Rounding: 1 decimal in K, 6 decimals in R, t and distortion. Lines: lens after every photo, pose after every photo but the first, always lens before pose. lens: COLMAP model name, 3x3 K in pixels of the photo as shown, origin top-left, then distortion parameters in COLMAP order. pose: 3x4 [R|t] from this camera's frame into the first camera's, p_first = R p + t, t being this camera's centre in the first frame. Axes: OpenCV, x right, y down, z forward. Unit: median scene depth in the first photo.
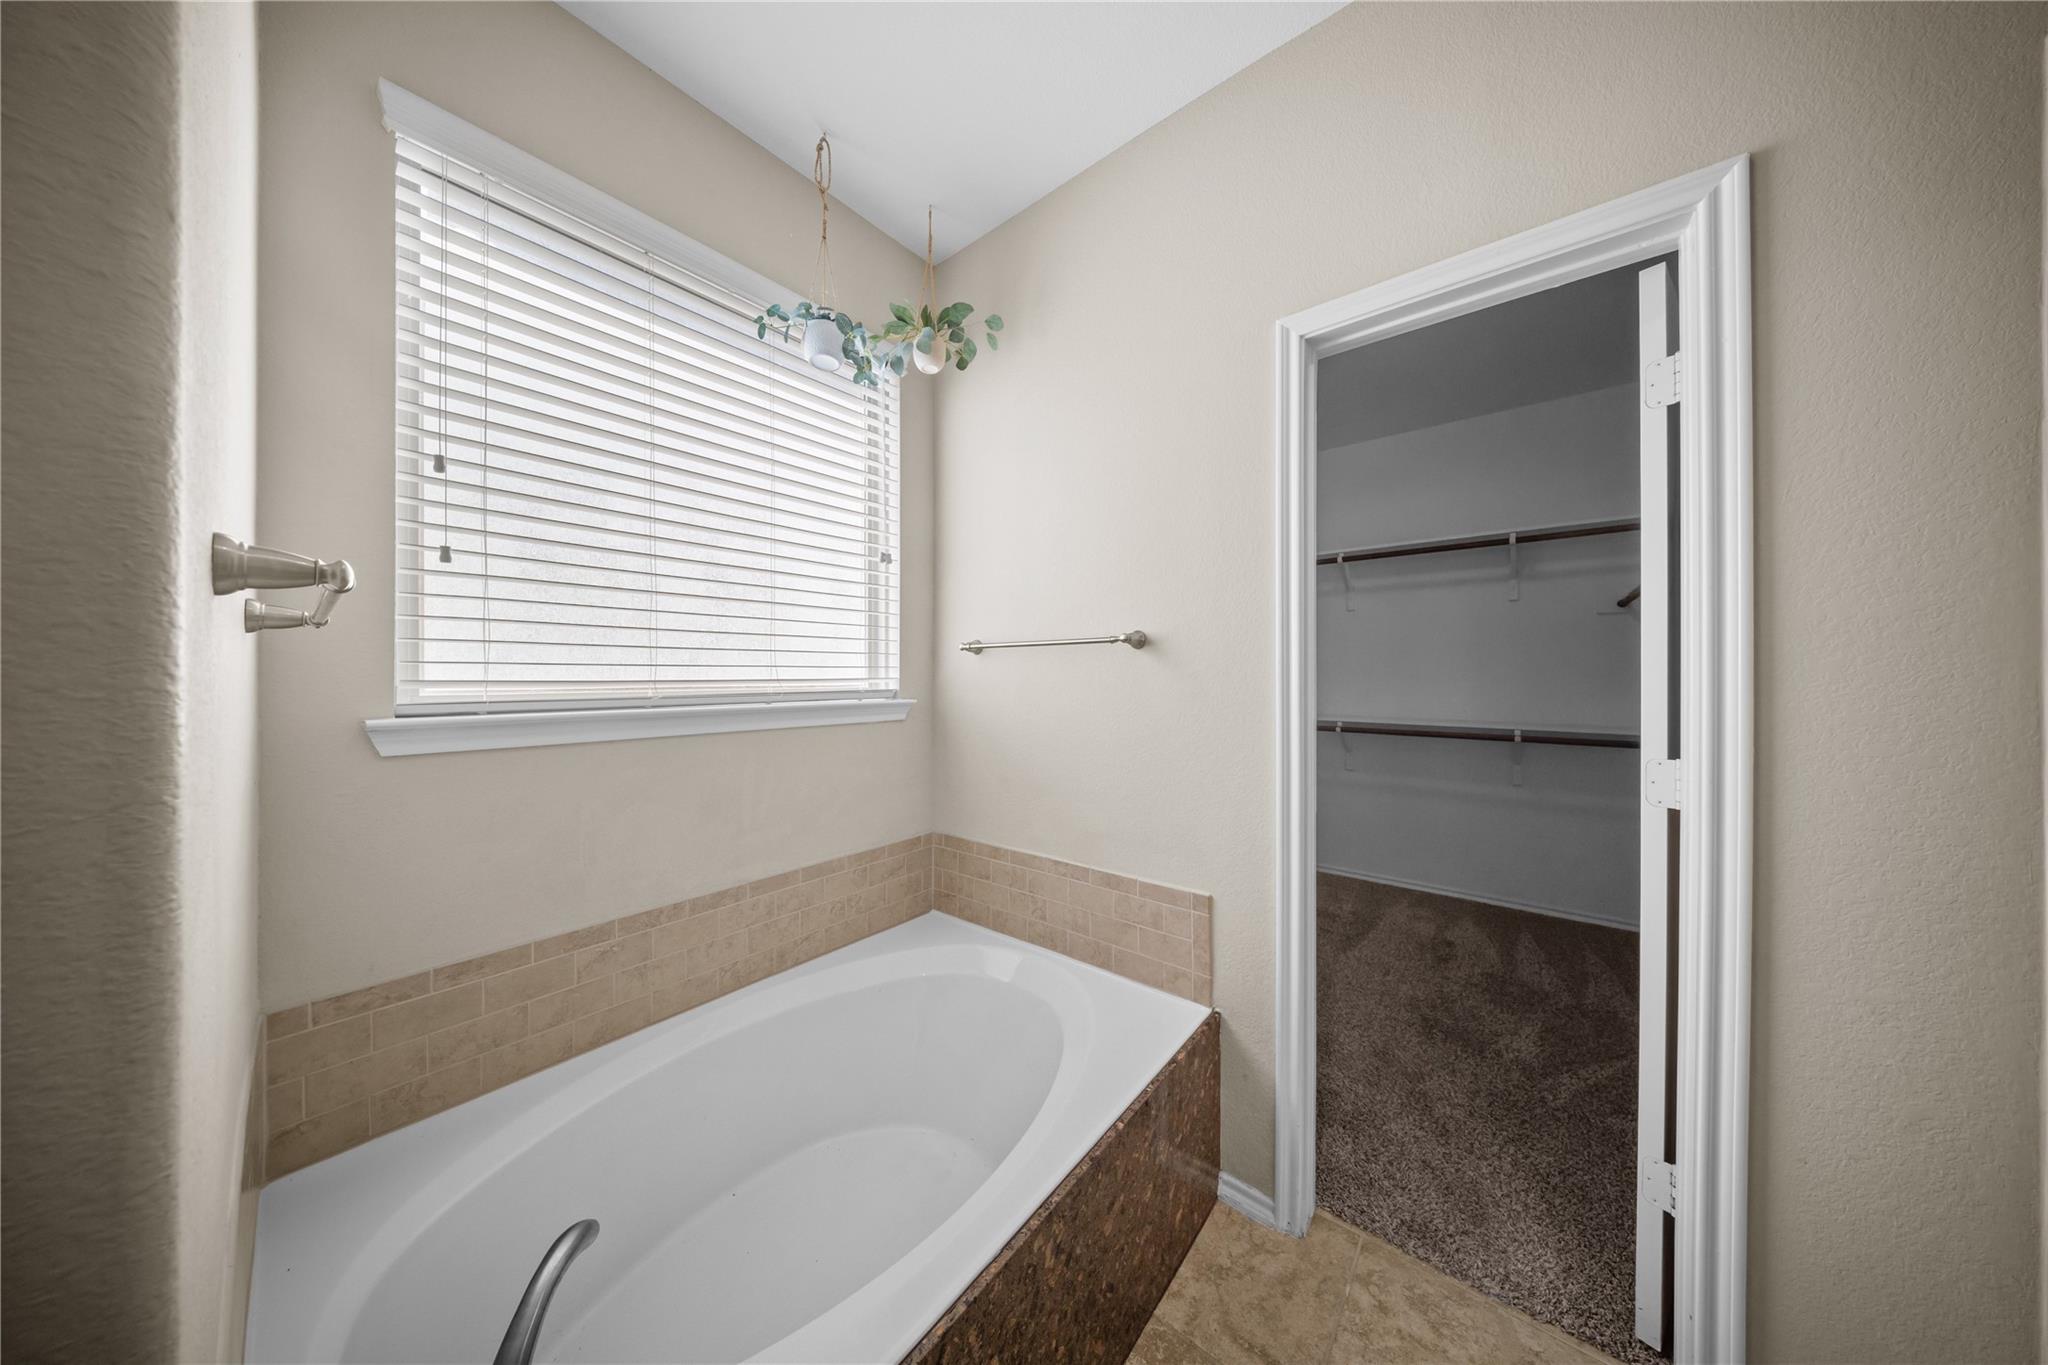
lens RADIAL K [[598.7, 0, 1029.0], [0, 598.7, 677.3], [0, 0, 1]] dist [-0.000730, 0.000012]
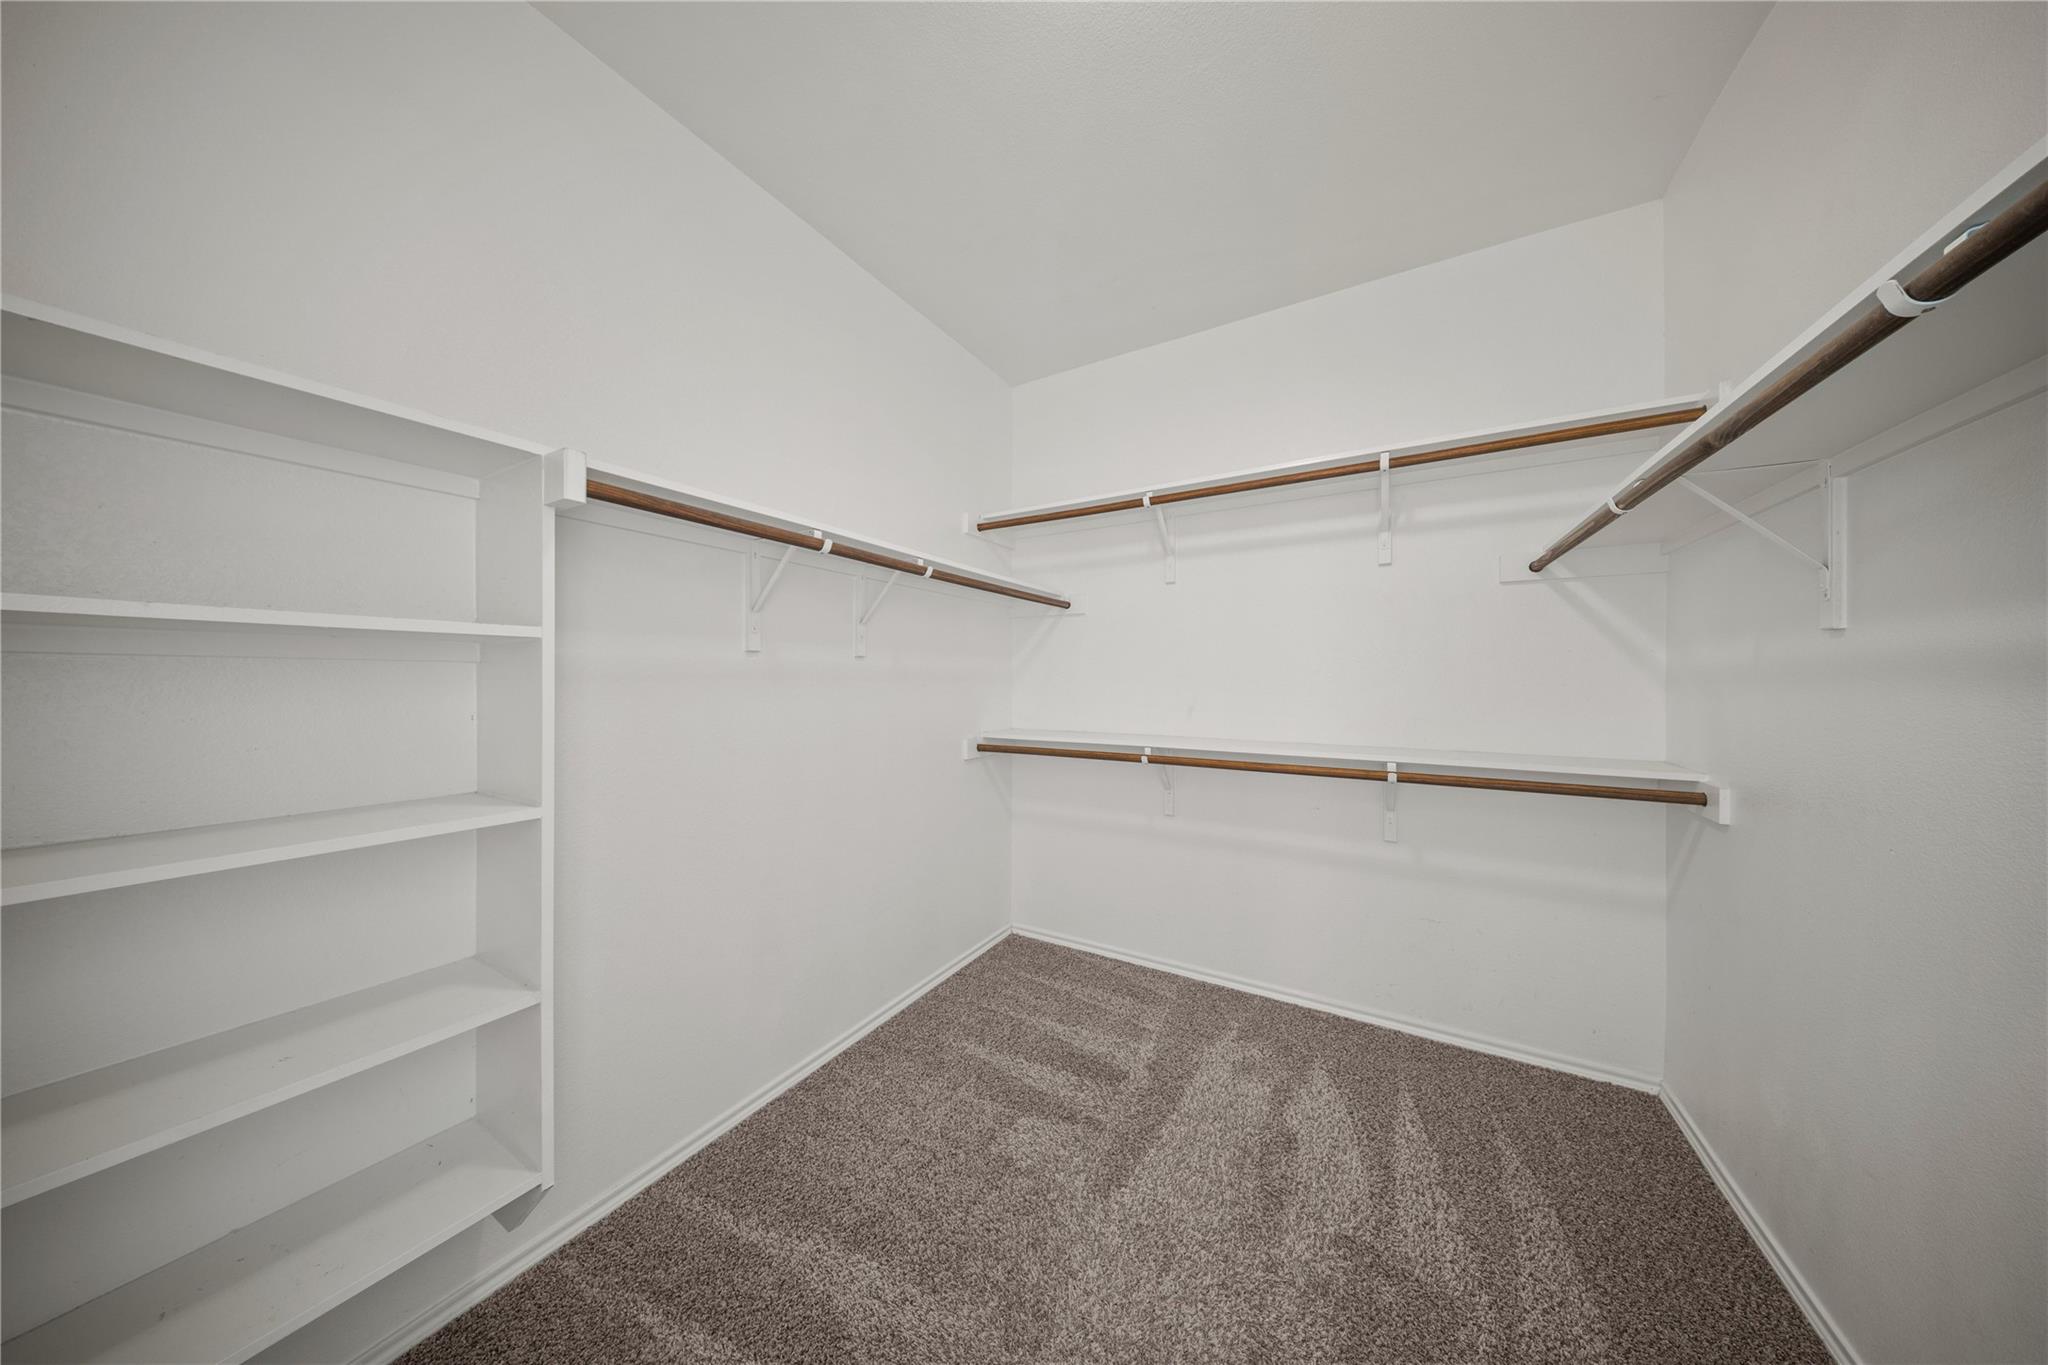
lens RADIAL K [[598.7, 0, 1026.9], [0, 598.7, 677.3], [0, 0, 1]] dist [-0.000730, 0.000012]
pose [[0.987944, -0.000516, 0.154811, 0.349706], [0.000813, 0.999998, -0.001855, -0.002281], [-0.154810, 0.001959, 0.987942, 0.450818]]
